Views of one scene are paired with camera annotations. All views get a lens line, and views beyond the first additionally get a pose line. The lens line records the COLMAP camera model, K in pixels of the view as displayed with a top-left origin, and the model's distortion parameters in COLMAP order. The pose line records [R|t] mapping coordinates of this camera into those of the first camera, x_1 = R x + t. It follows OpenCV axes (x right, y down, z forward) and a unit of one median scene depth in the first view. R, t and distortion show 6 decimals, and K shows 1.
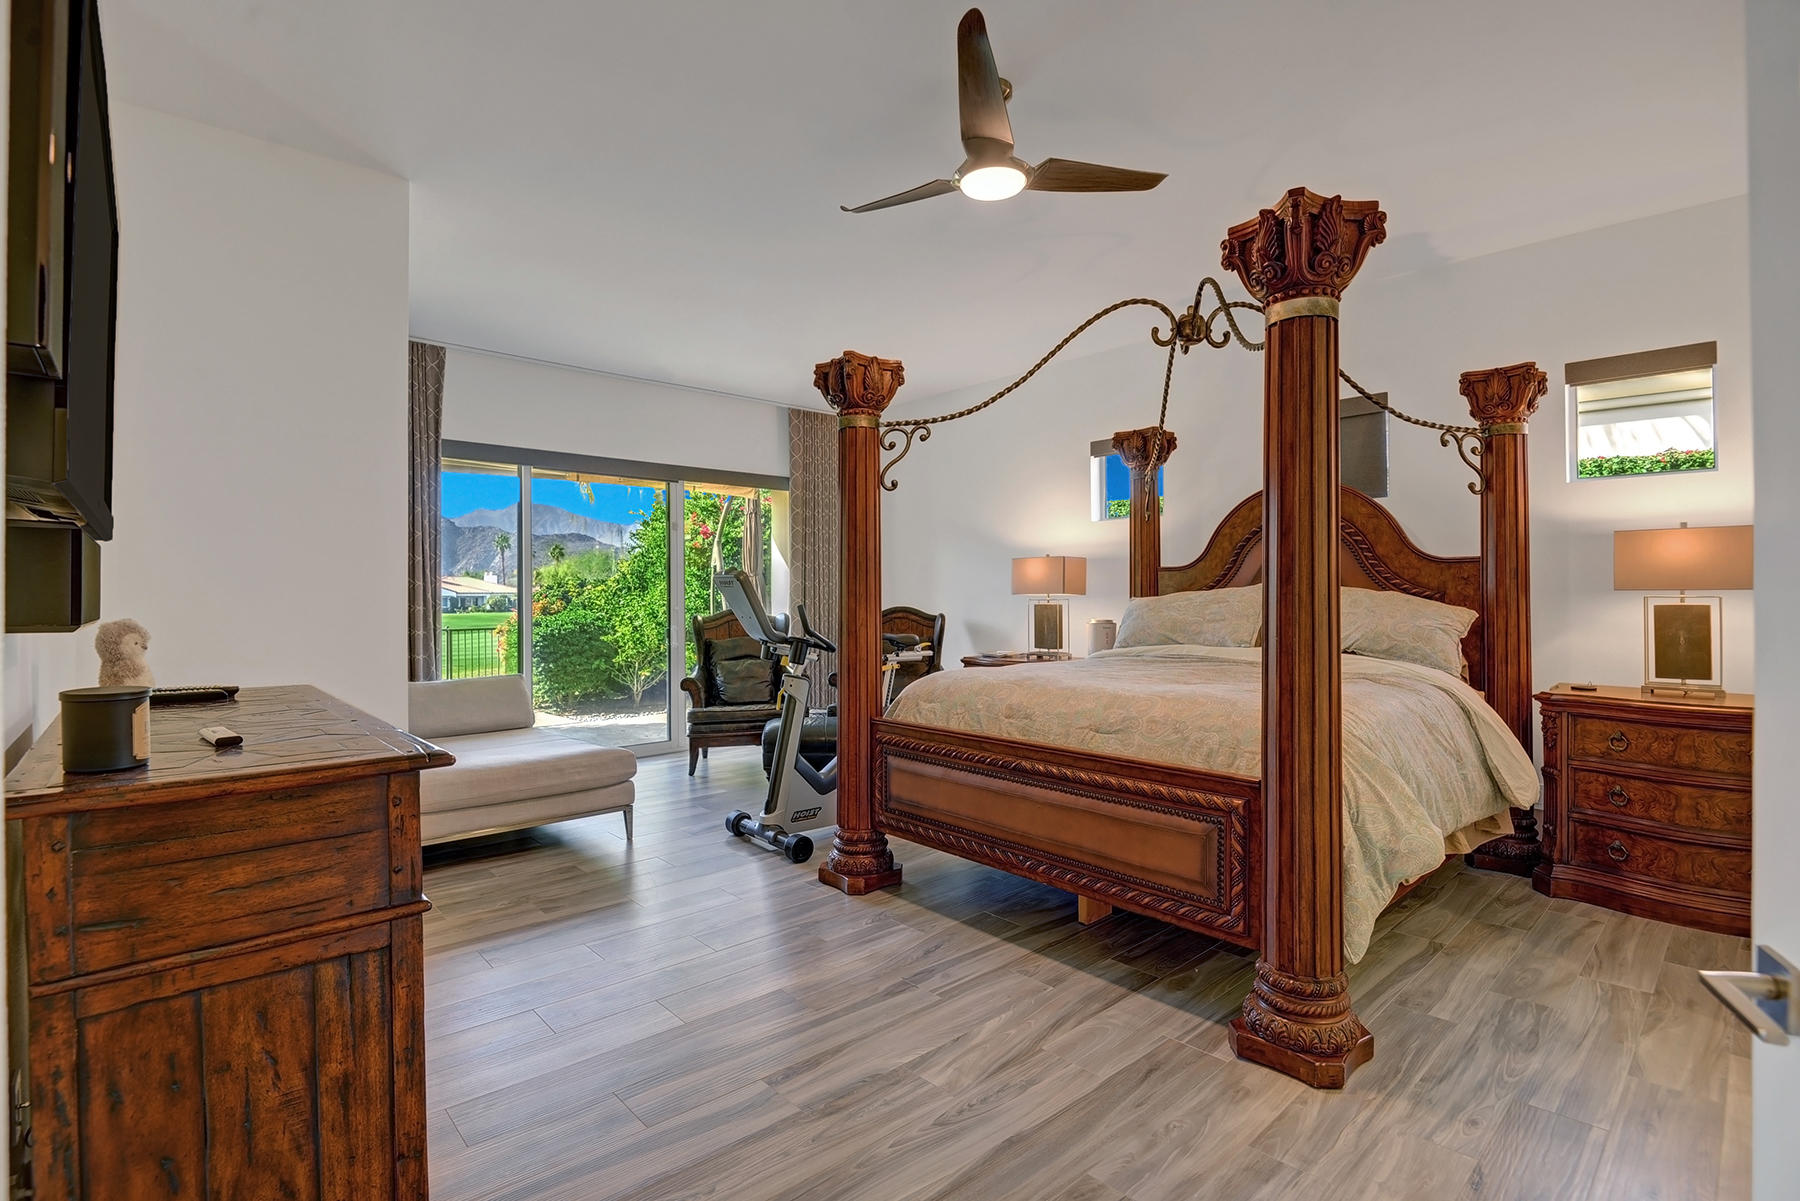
lens RADIAL K [[836.5, 0, 900.0], [0, 836.5, 600.5], [0, 0, 1]] dist [0.014638, -0.000400]
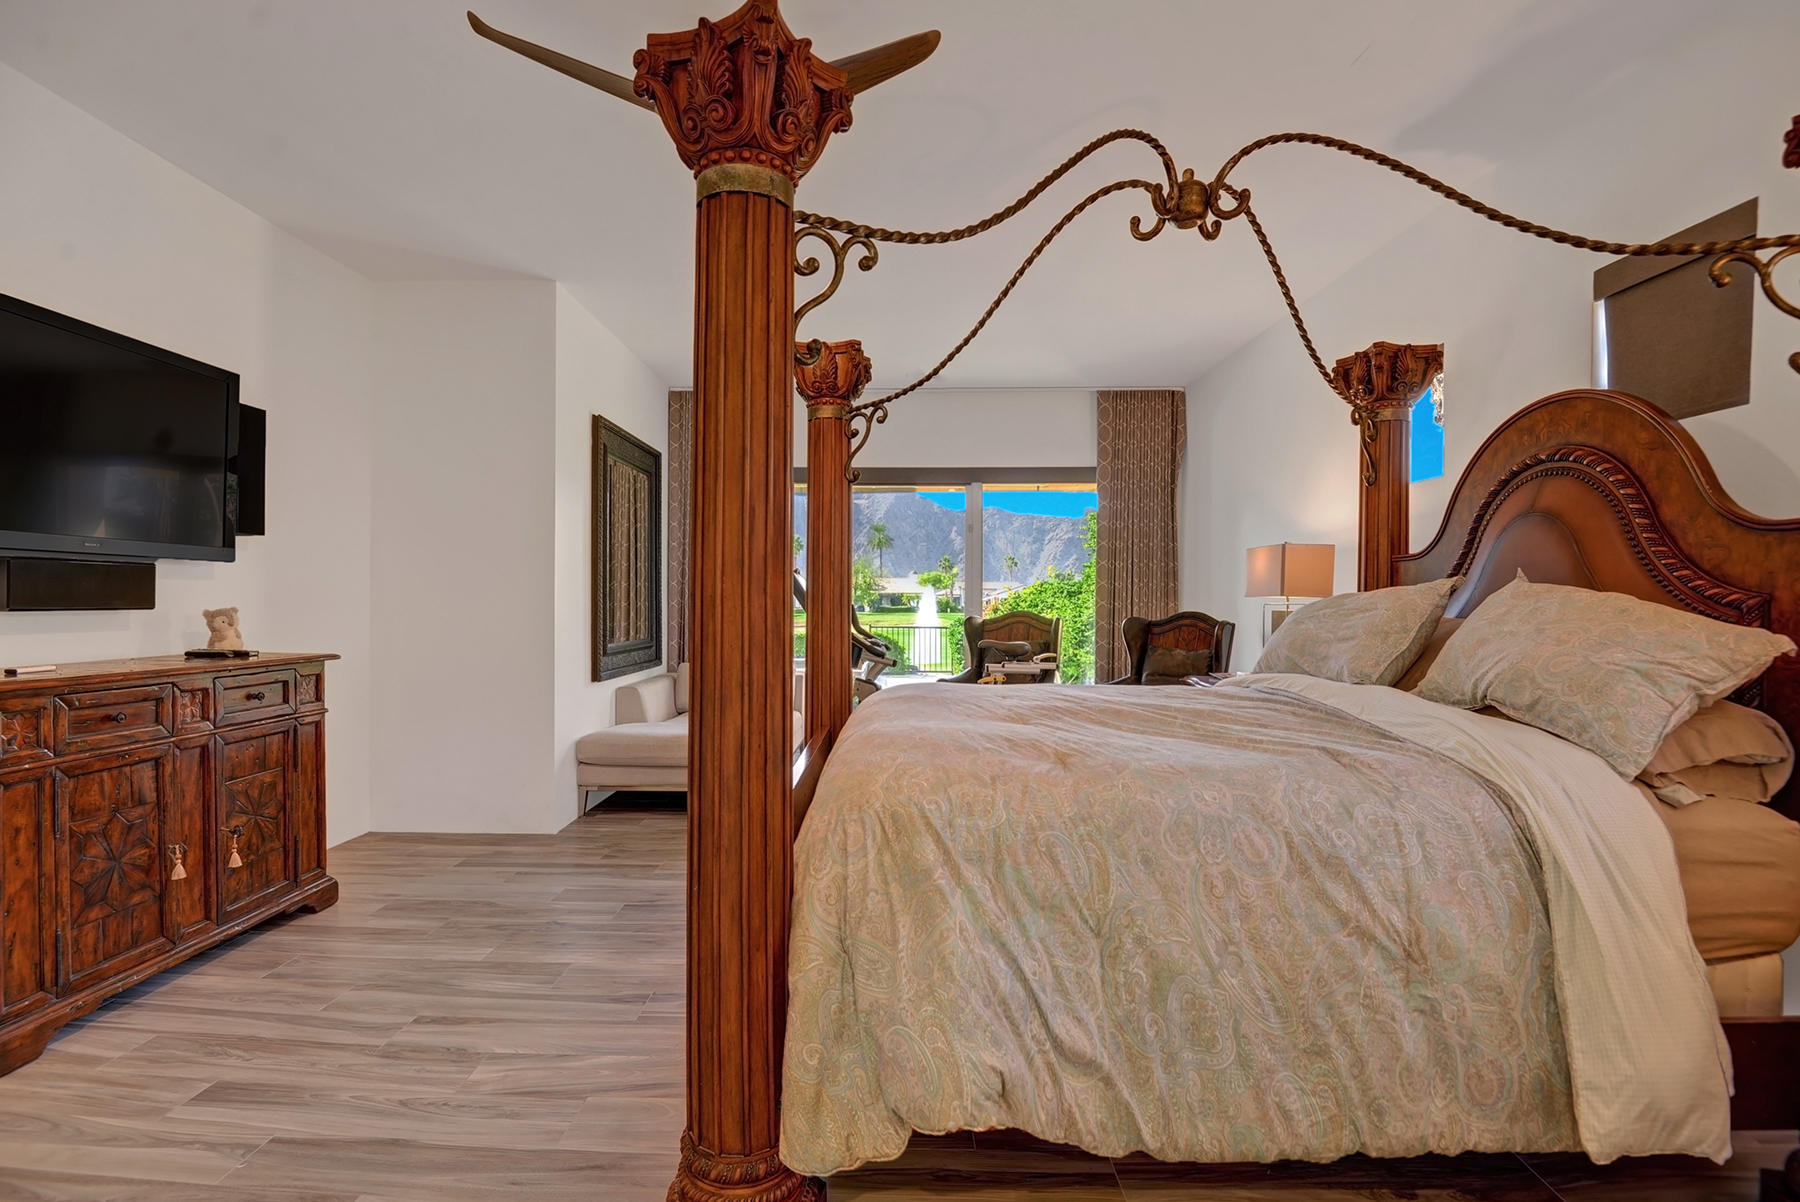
lens RADIAL K [[851.6, 0, 900.0], [0, 851.6, 601.0], [0, 0, 1]] dist [-0.023617, -0.000224]
pose [[0.731343, 0.004985, -0.681991, 0.648900], [-0.006270, 0.999980, 0.000586, -0.003811], [0.681980, 0.003847, 0.731360, 0.353389]]
